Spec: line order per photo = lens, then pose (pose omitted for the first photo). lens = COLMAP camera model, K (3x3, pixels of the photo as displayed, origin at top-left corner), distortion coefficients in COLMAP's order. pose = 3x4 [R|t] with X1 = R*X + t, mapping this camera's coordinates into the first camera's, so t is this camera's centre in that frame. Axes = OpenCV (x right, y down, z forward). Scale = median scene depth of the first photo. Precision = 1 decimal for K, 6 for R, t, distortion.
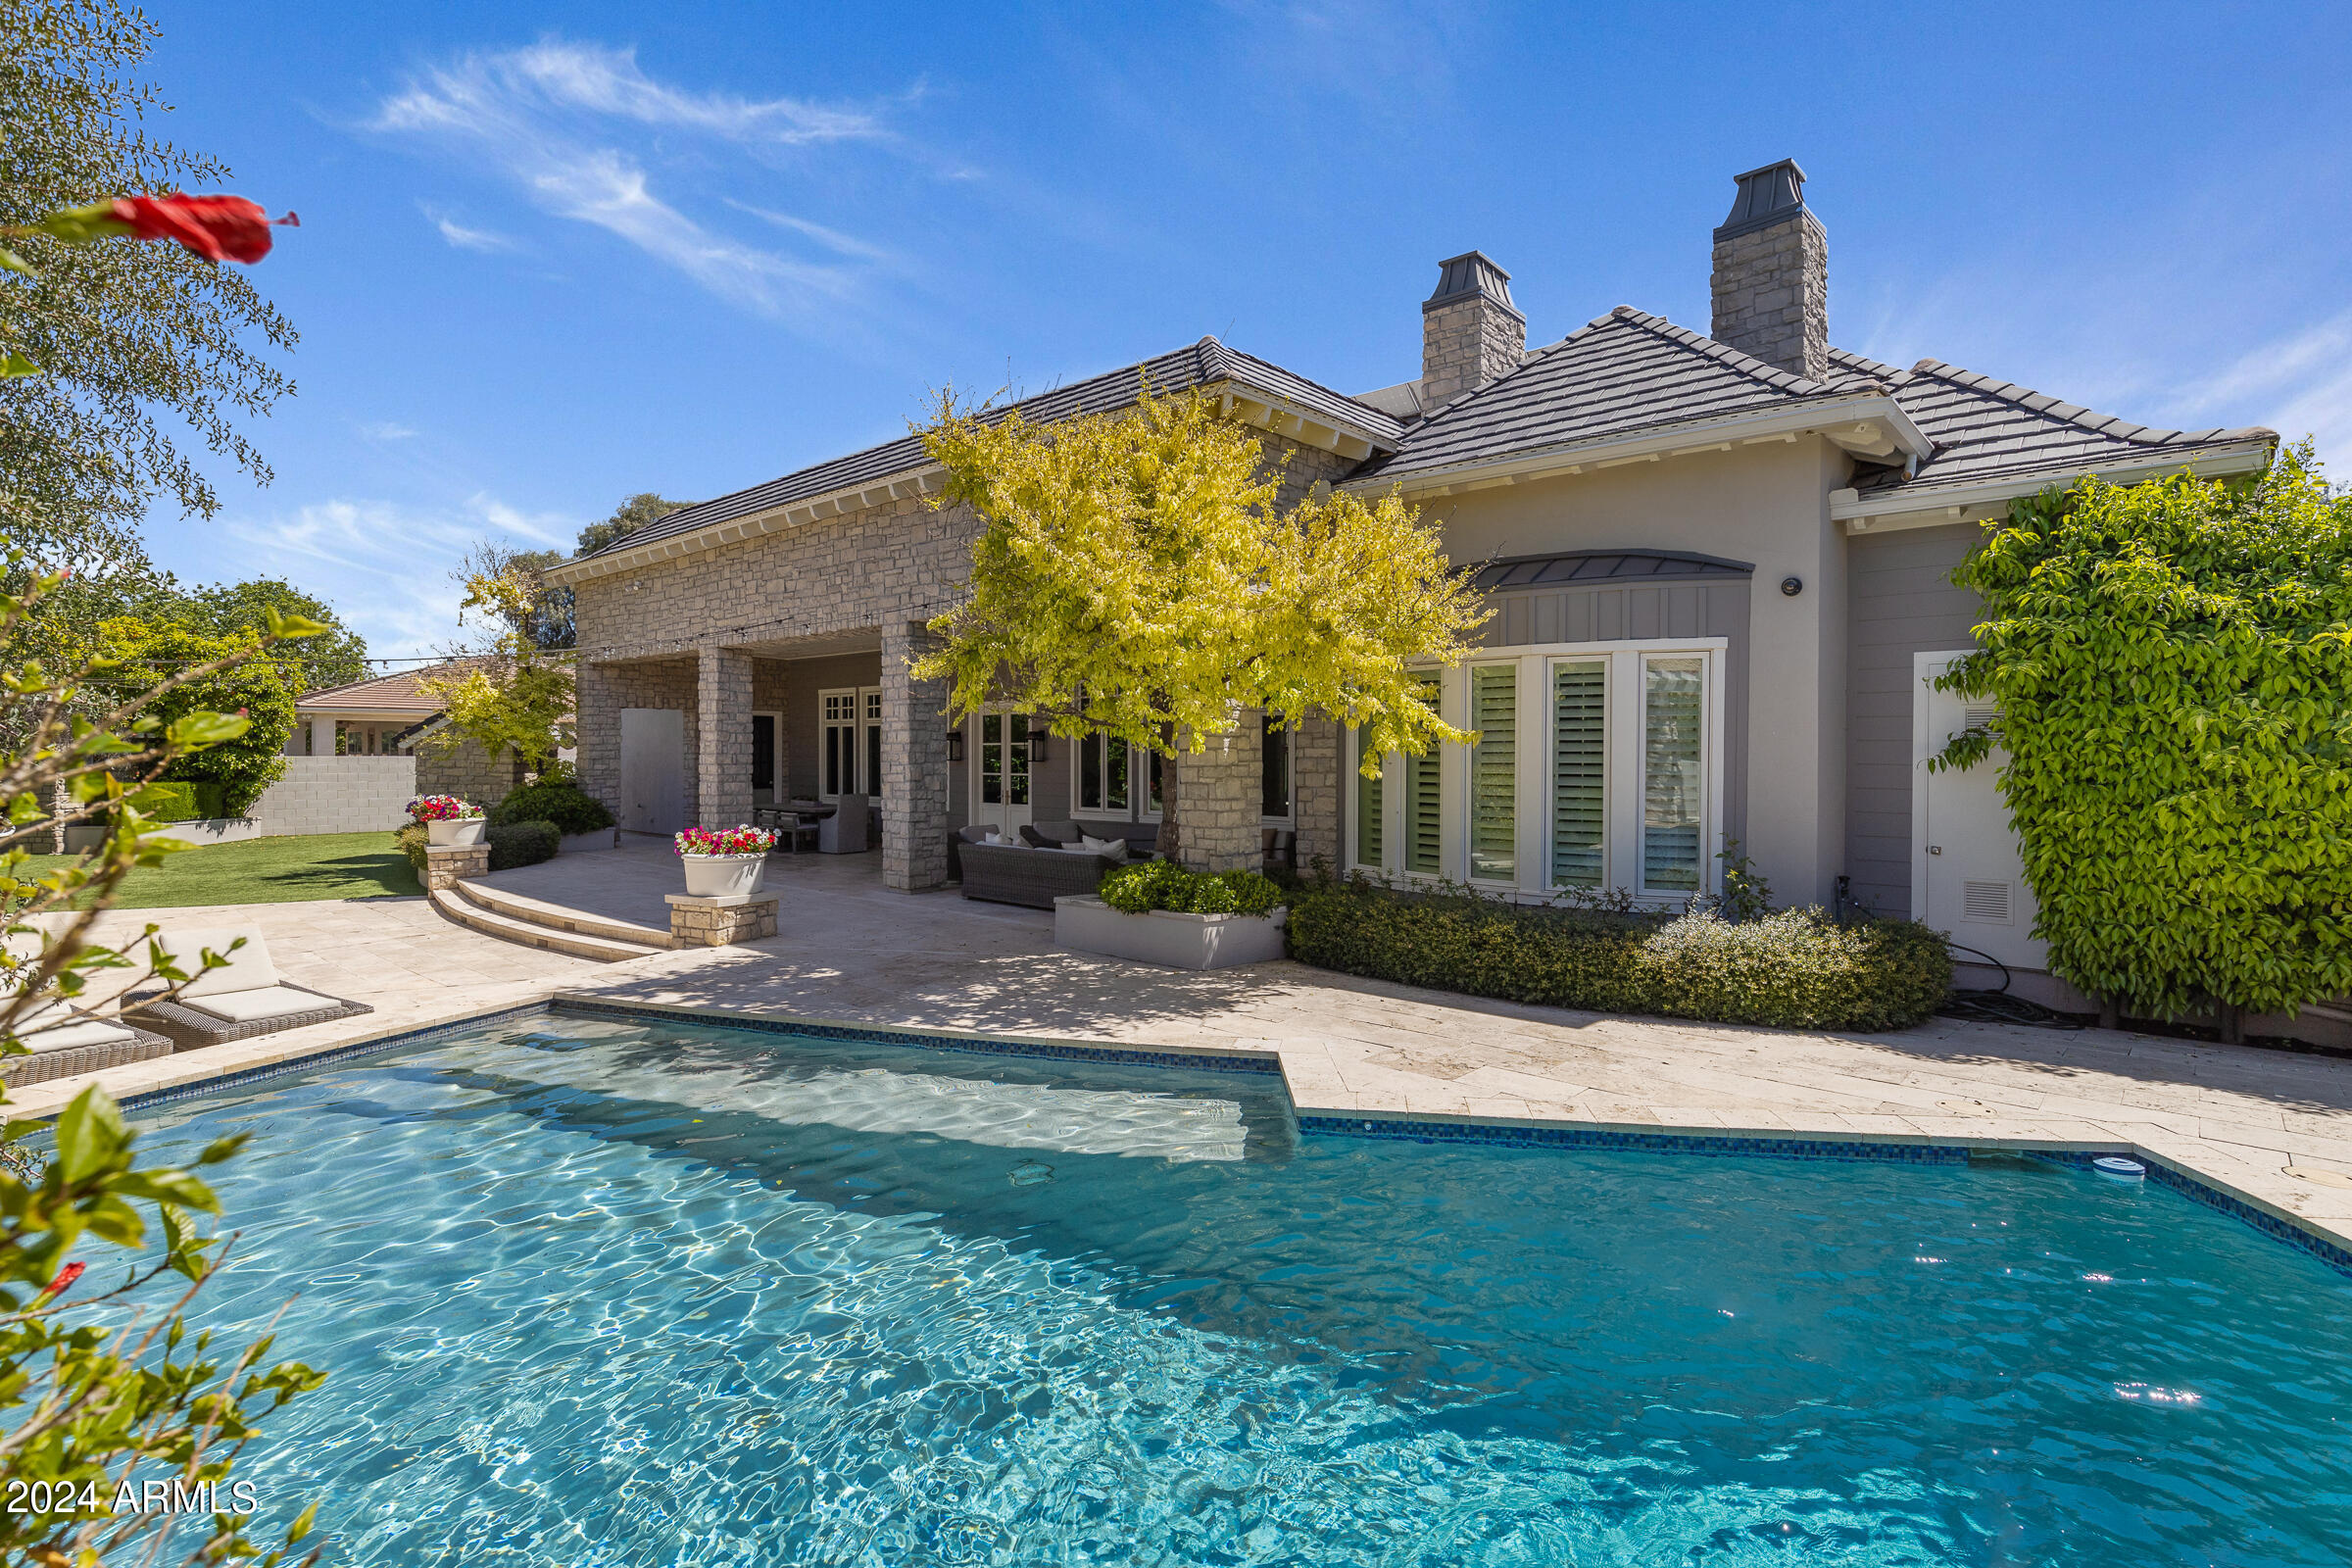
lens RADIAL K [[1108.1, 0, 1181.7], [0, 1108.1, 761.9], [0, 0, 1]] dist [0.006480, 0.000258]
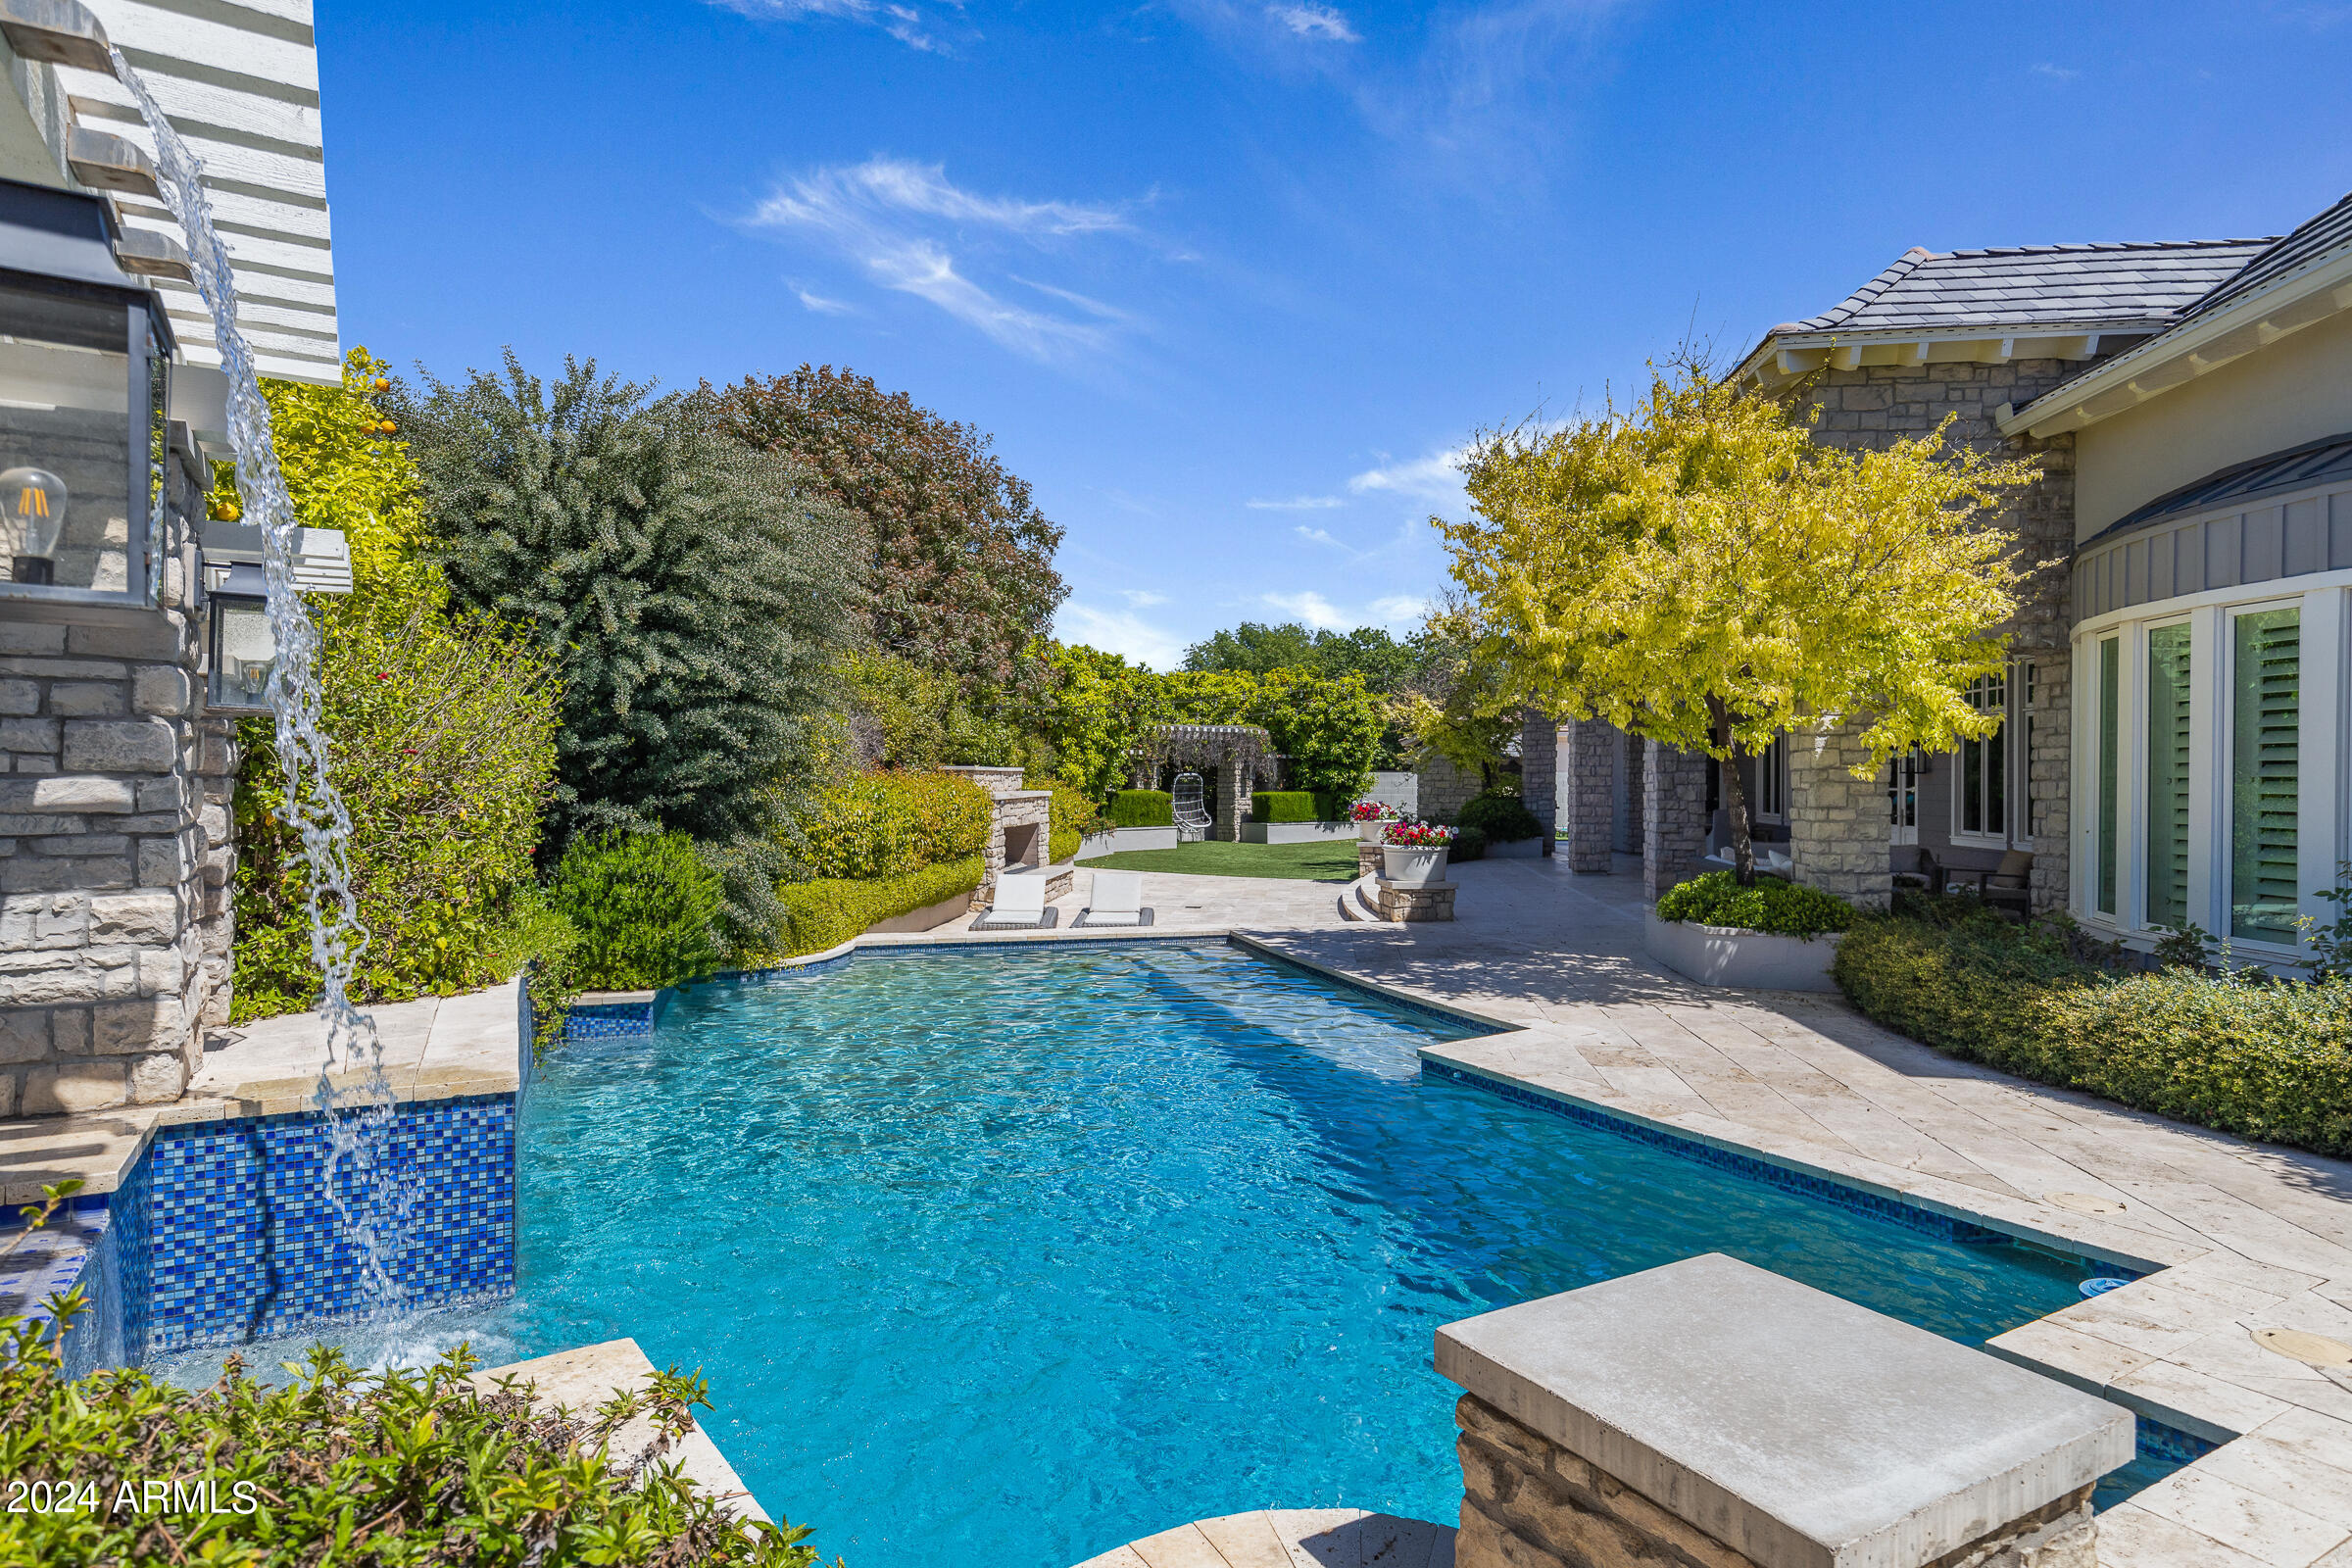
lens RADIAL K [[1341.9, 0, 1191.8], [0, 1341.9, 792.1], [0, 0, 1]] dist [0.007630, 0.001257]
pose [[0.575384, 0.009947, -0.817823, 0.423866], [-0.007996, 0.999947, 0.006537, 0.012874], [0.817844, 0.002778, 0.575433, -0.006129]]
